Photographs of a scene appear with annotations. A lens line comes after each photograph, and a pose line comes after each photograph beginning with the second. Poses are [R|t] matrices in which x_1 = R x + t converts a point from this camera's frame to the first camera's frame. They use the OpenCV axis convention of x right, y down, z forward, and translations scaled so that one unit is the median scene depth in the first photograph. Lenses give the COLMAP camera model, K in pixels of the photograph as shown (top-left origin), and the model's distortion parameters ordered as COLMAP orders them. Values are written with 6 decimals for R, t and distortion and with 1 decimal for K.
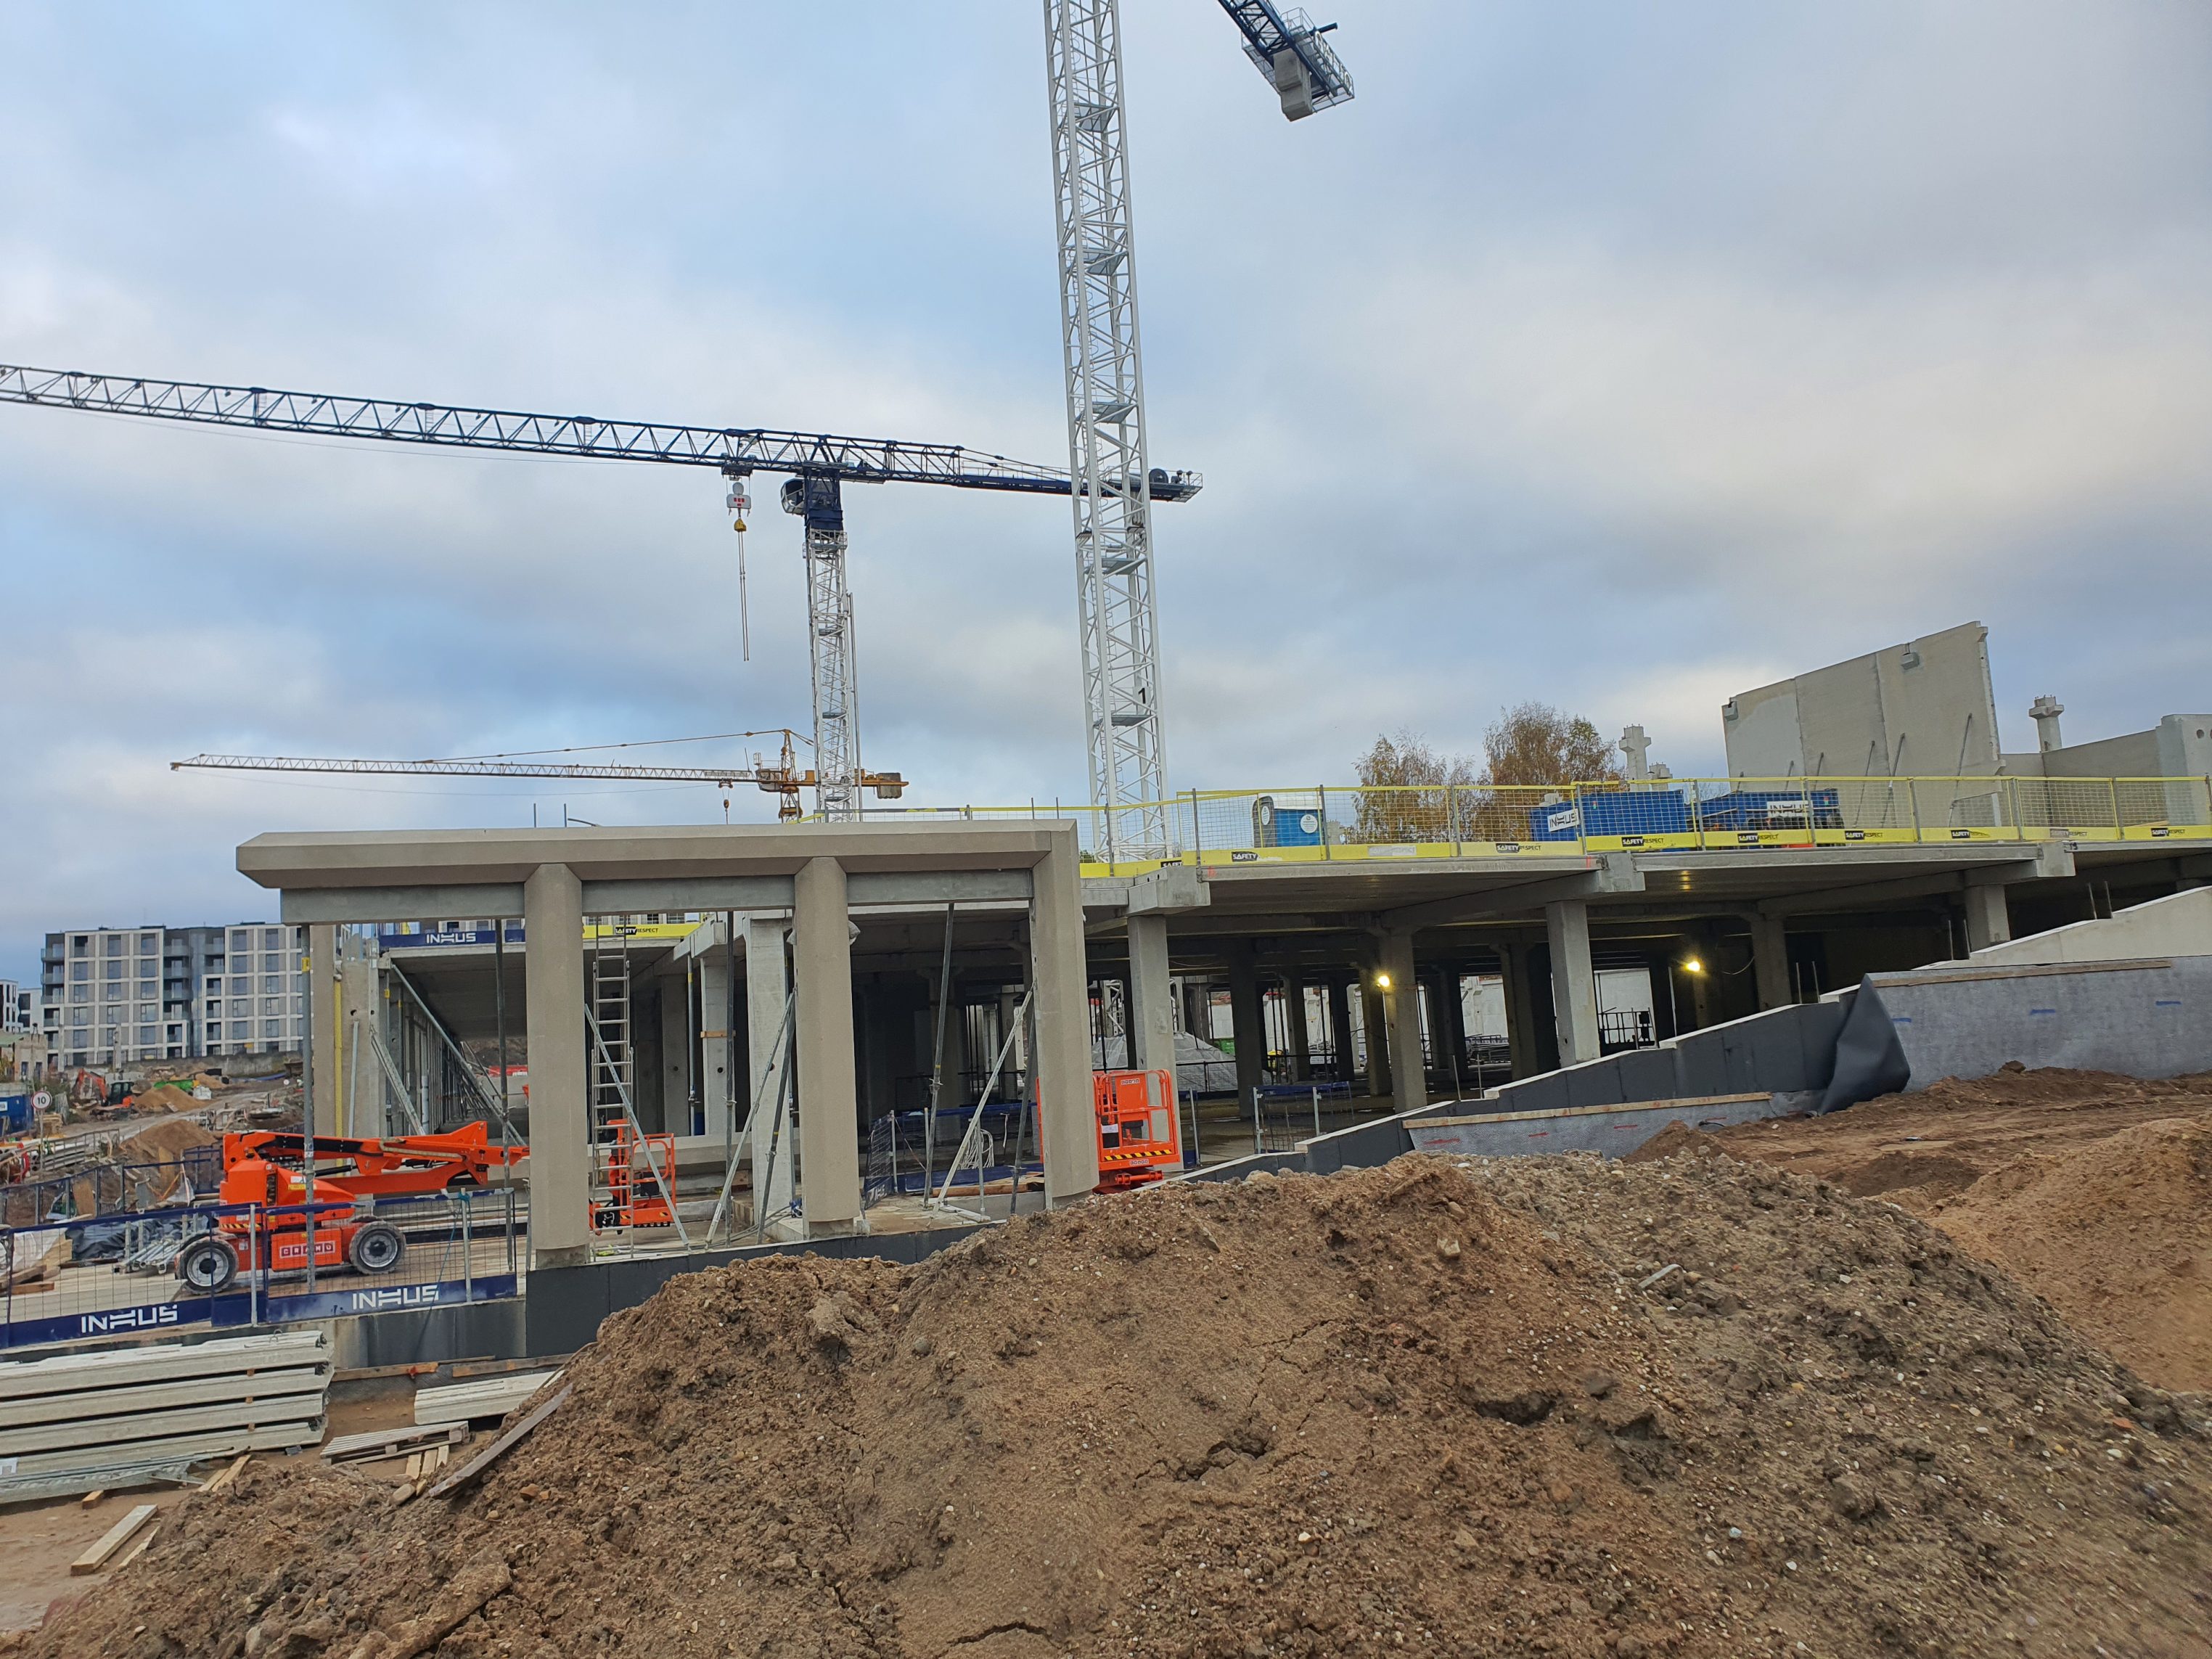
lens RADIAL K [[1701.4, 0, 1052.9], [0, 1701.4, 870.3], [0, 0, 1]] dist [0.089215, -0.168082]
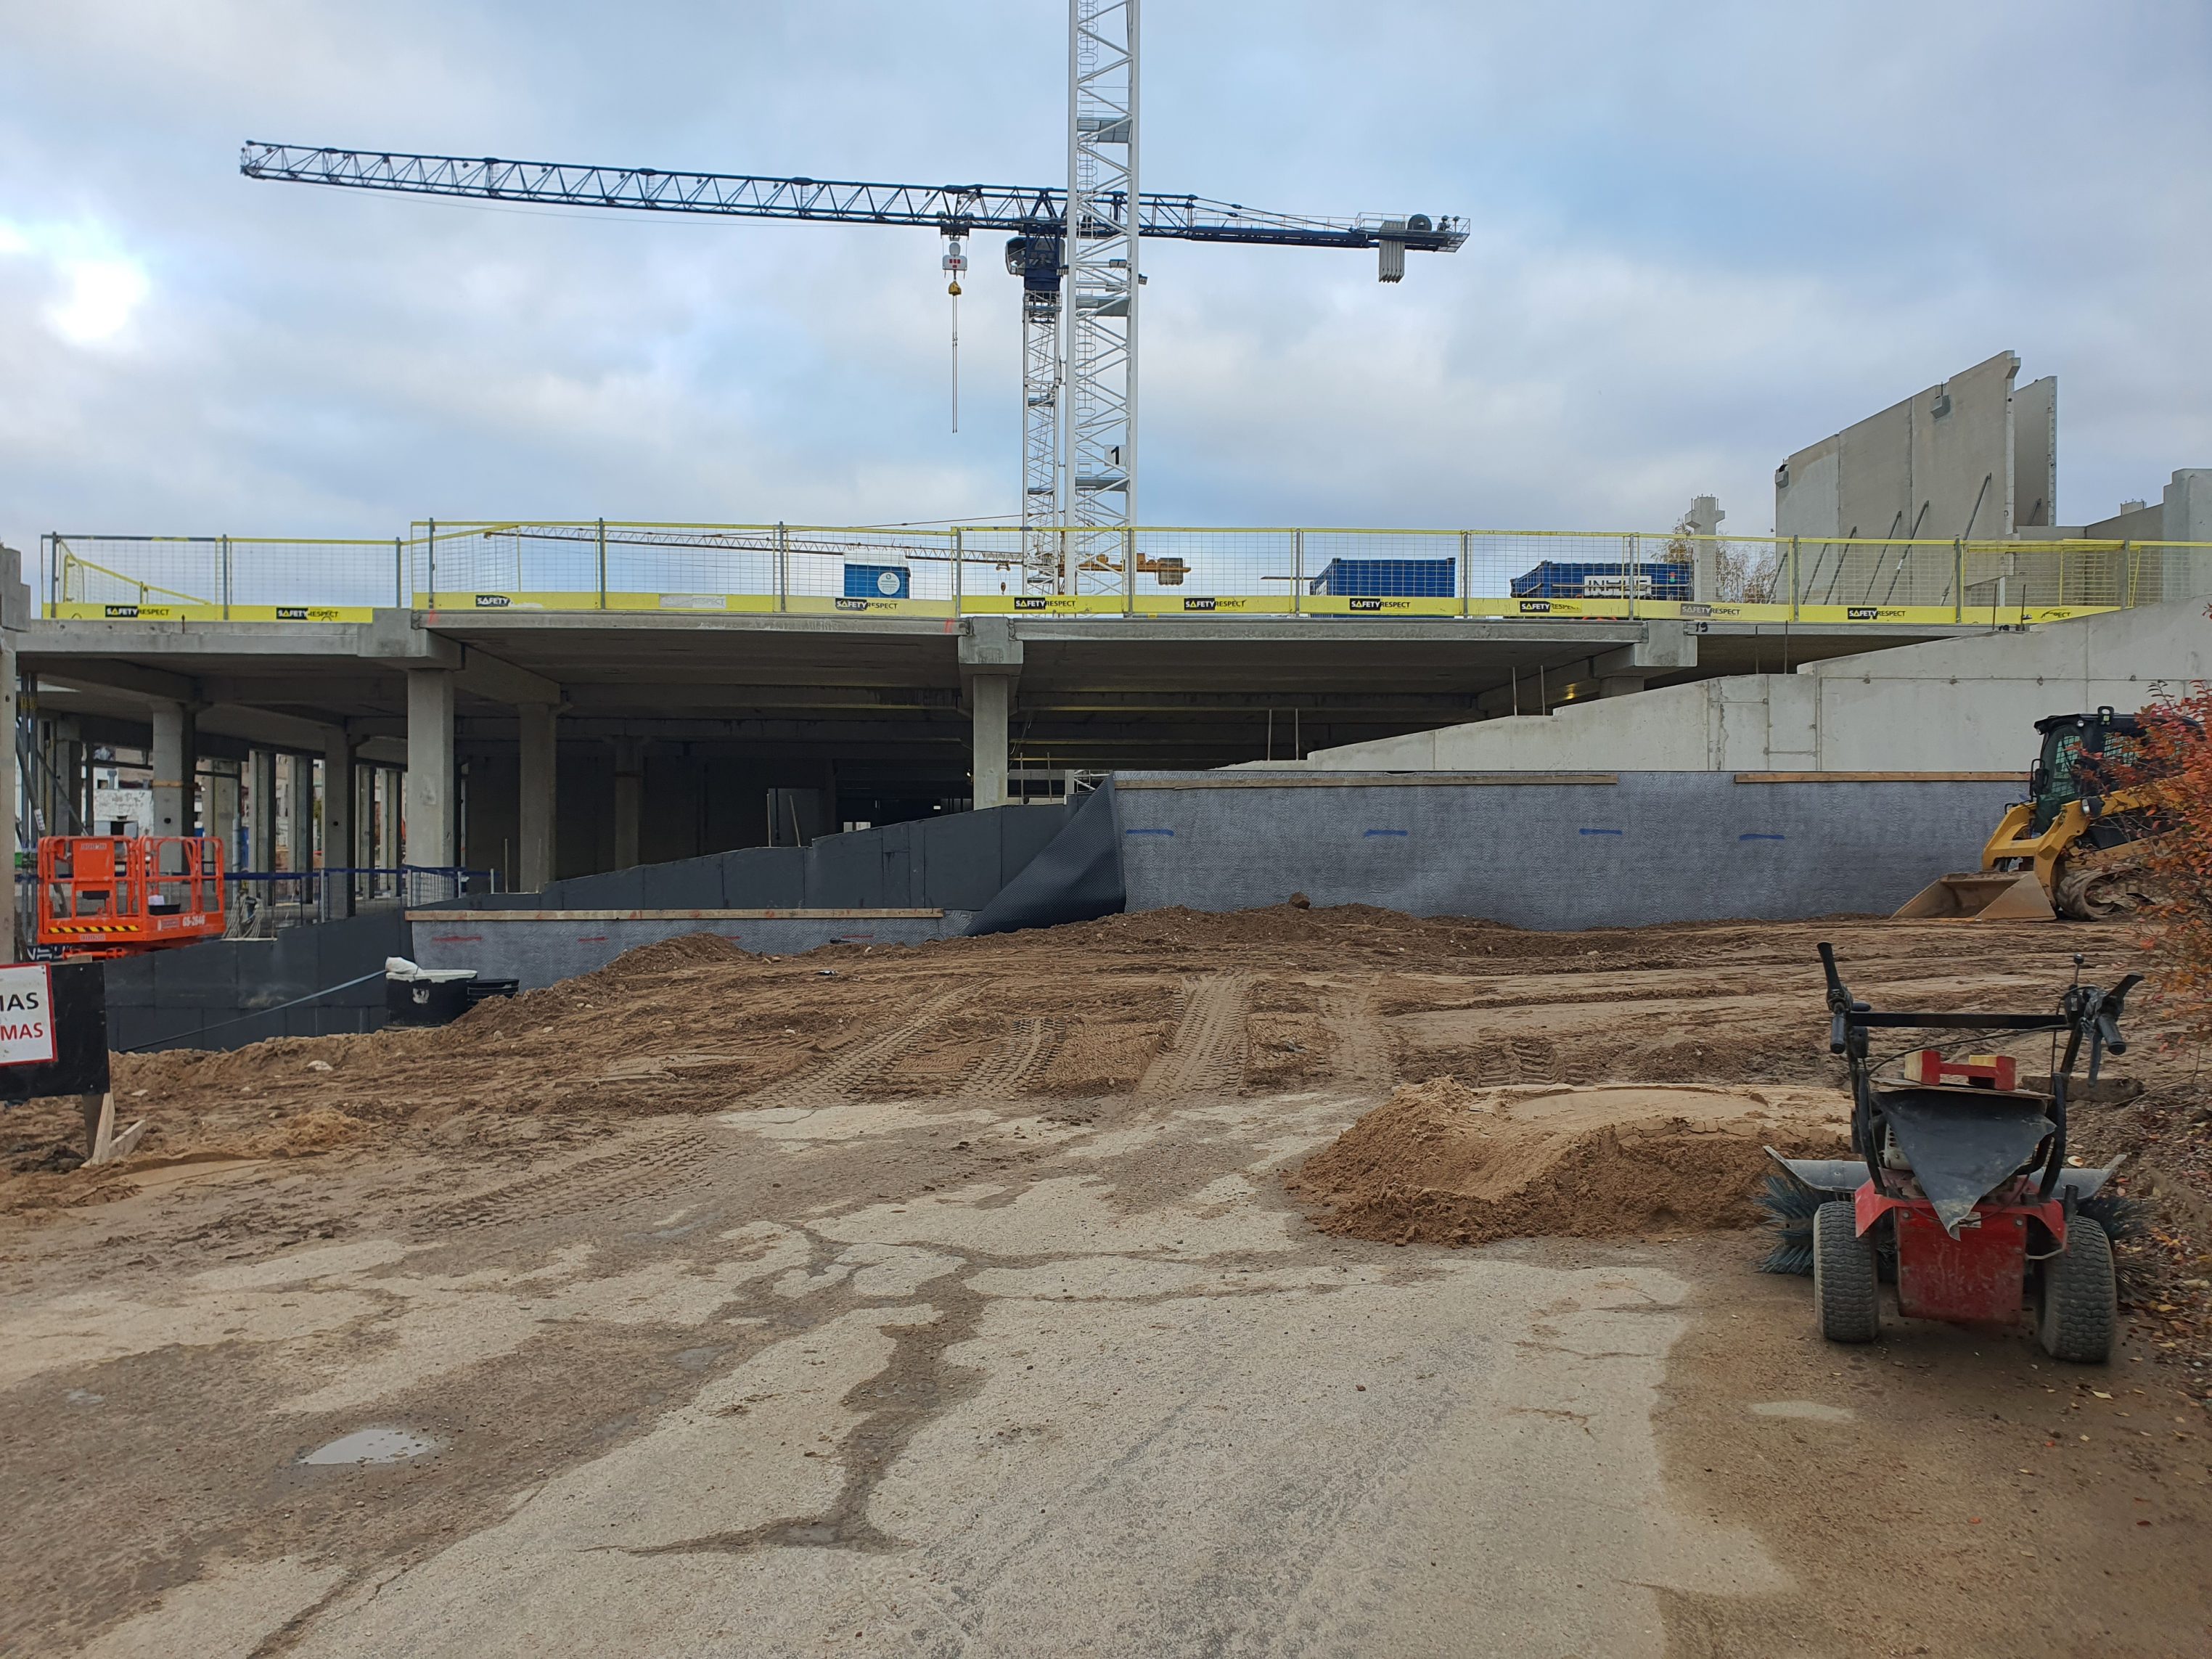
lens RADIAL K [[1701.4, 0, 1052.9], [0, 1701.4, 870.3], [0, 0, 1]] dist [0.089215, -0.168082]
pose [[0.967429, 0.062953, -0.245191, 0.141596], [-0.033250, 0.991794, 0.123450, 0.002280], [0.250950, -0.111277, 0.961583, 0.052963]]
